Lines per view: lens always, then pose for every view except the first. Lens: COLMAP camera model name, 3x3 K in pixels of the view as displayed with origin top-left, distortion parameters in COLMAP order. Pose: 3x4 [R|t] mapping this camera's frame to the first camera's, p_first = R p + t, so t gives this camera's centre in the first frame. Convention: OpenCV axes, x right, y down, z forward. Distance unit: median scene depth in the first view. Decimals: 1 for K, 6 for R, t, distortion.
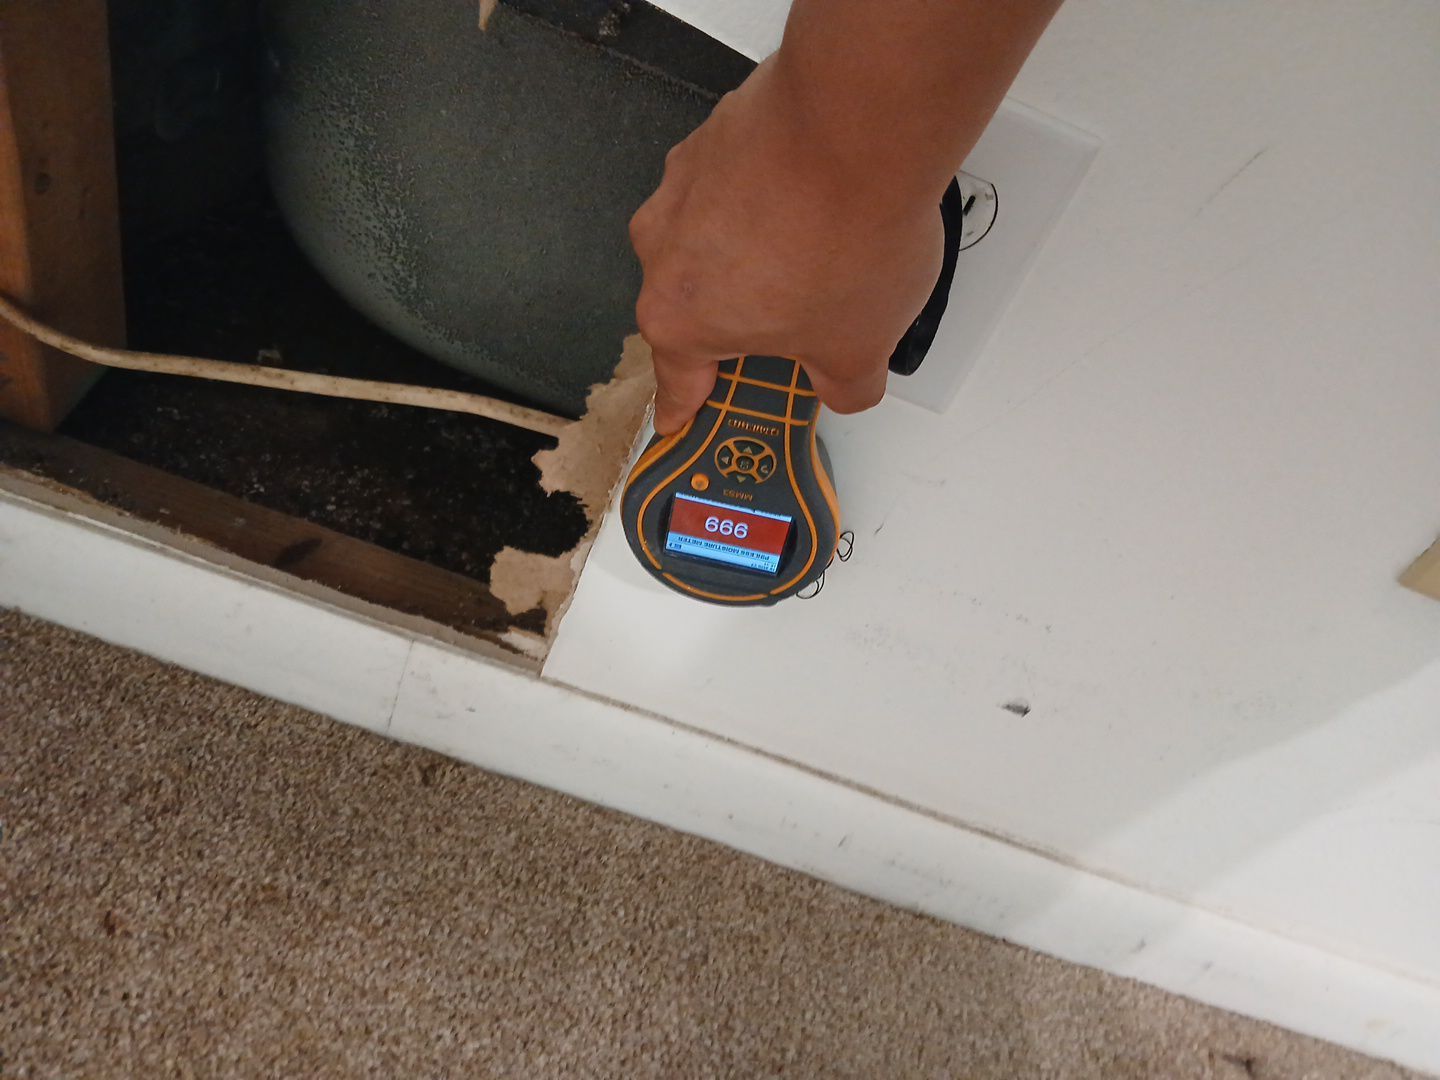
lens RADIAL K [[1141.4, 0, 720.0], [0, 1141.4, 540.0], [0, 0, 1]] dist [-0.001055, -0.051606]
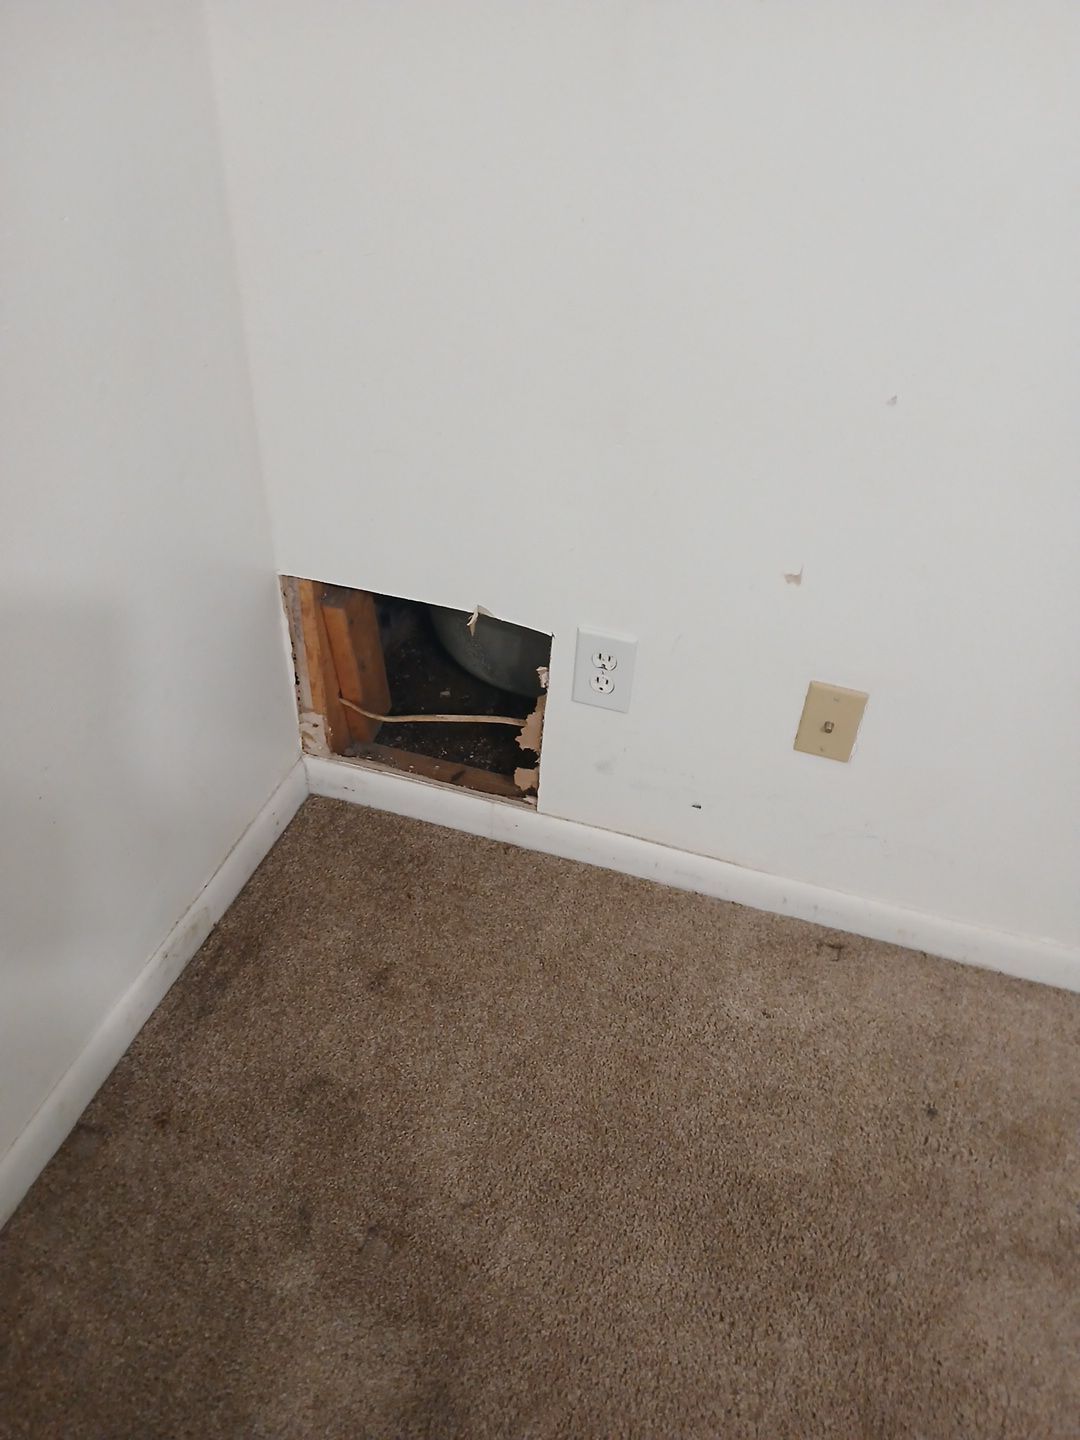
lens RADIAL K [[1141.4, 0, 540.0], [0, 1141.4, 720.0], [0, 0, 1]] dist [-0.001055, -0.051606]
pose [[0.934815, -0.118495, -0.334783, 0.826499], [0.113411, 0.992940, -0.034771, -0.007210], [0.336540, -0.005464, 0.941653, -1.668626]]
